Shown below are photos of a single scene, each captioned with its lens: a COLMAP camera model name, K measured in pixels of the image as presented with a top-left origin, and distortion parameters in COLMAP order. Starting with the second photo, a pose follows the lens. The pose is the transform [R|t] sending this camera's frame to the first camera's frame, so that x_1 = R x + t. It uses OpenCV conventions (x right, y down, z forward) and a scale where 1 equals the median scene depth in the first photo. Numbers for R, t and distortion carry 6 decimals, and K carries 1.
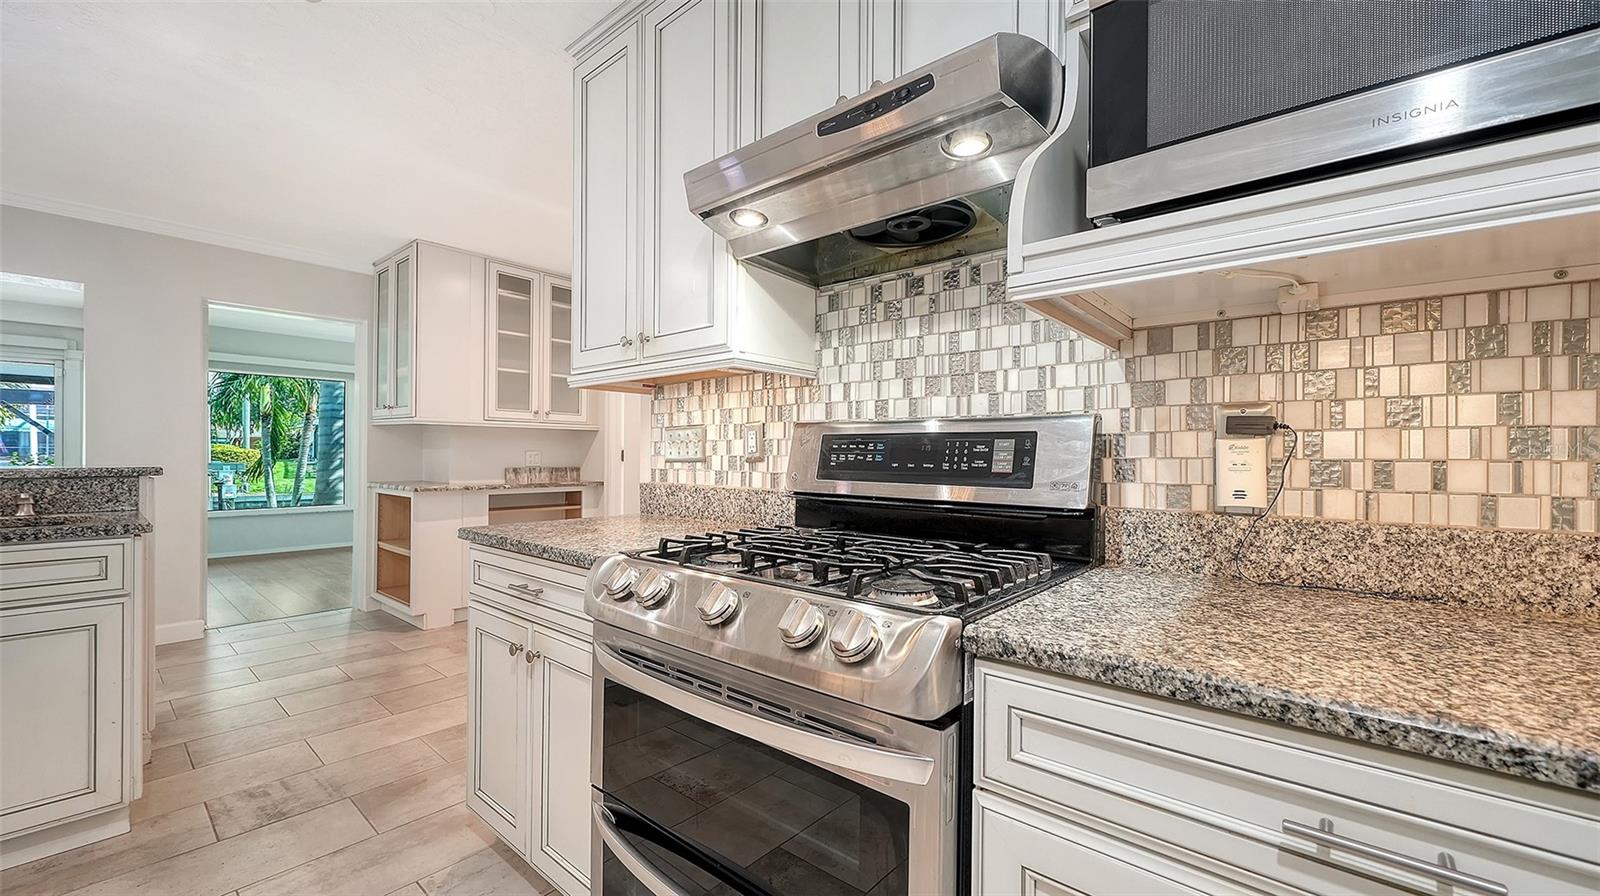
lens RADIAL K [[621.8, 0, 806.2], [0, 621.8, 451.0], [0, 0, 1]] dist [0.001482, 0.000107]
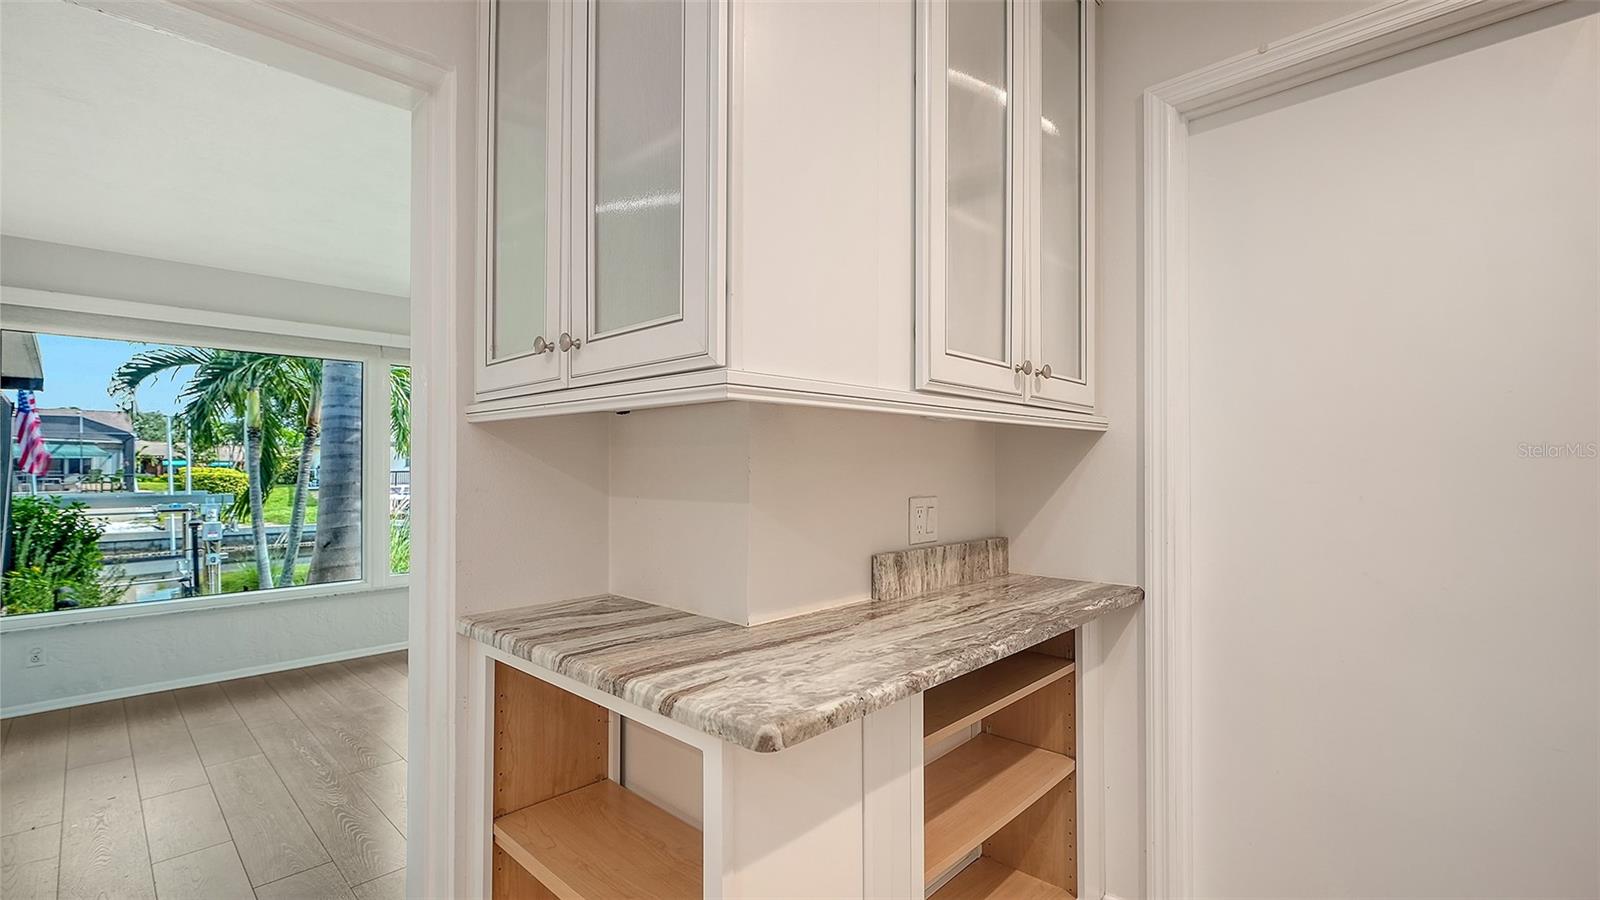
lens RADIAL K [[712.7, 0, 811.1], [0, 712.7, 459.5], [0, 0, 1]] dist [0.005688, 0.000667]
pose [[0.997660, -0.013870, -0.066953, -0.239561], [0.013110, 0.999845, -0.011777, -0.007943], [0.067106, 0.010871, 0.997687, 0.311853]]
